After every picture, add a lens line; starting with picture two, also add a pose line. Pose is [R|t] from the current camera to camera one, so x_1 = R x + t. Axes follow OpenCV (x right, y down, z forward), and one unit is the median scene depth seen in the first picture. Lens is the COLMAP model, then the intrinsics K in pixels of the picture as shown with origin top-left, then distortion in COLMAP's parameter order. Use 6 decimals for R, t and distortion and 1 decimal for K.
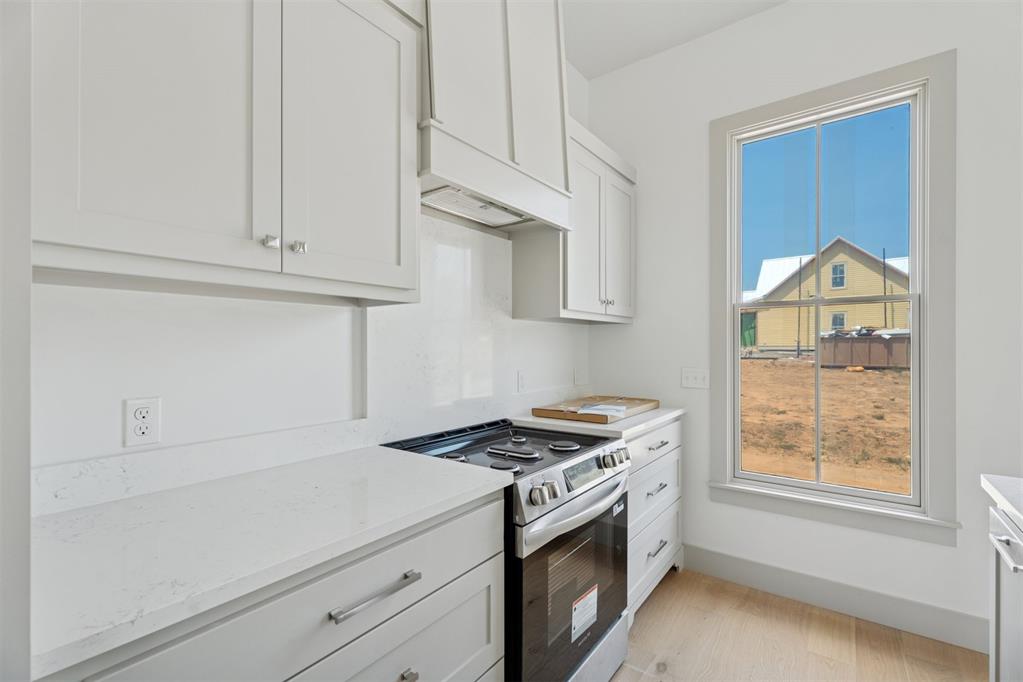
lens RADIAL K [[457.2, 0, 508.8], [0, 457.2, 350.5], [0, 0, 1]] dist [0.005092, -0.000089]
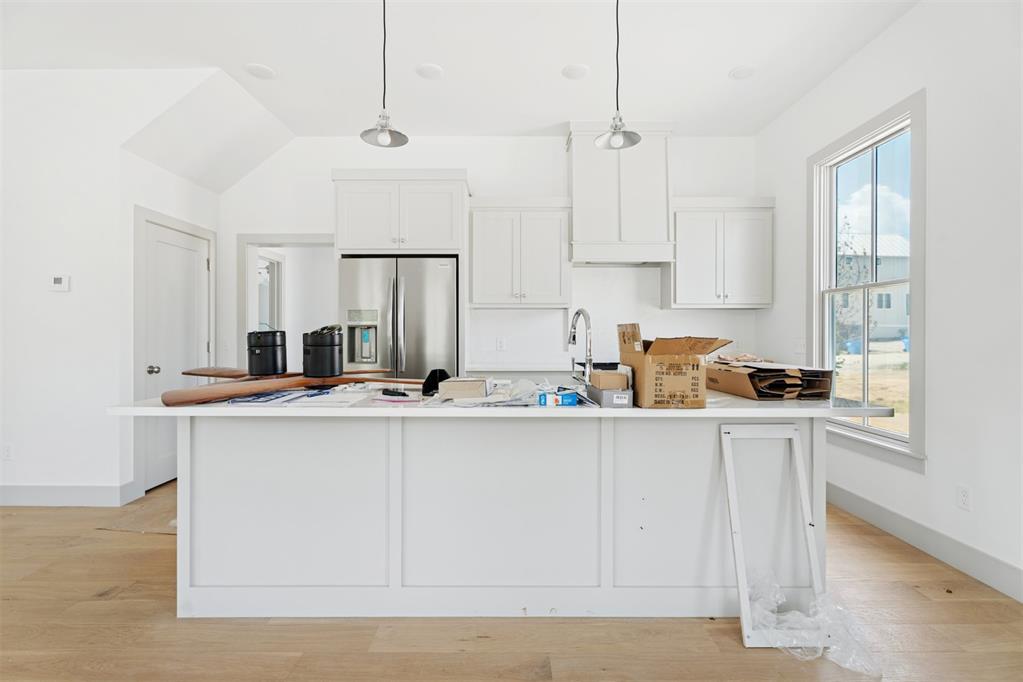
lens RADIAL K [[457.2, 0, 508.7], [0, 457.2, 337.4], [0, 0, 1]] dist [0.005092, -0.000089]
pose [[0.613018, 0.004220, -0.790058, 1.254208], [-0.003799, 0.999990, 0.002394, 0.045799], [0.790060, 0.001534, 0.613028, -0.690712]]
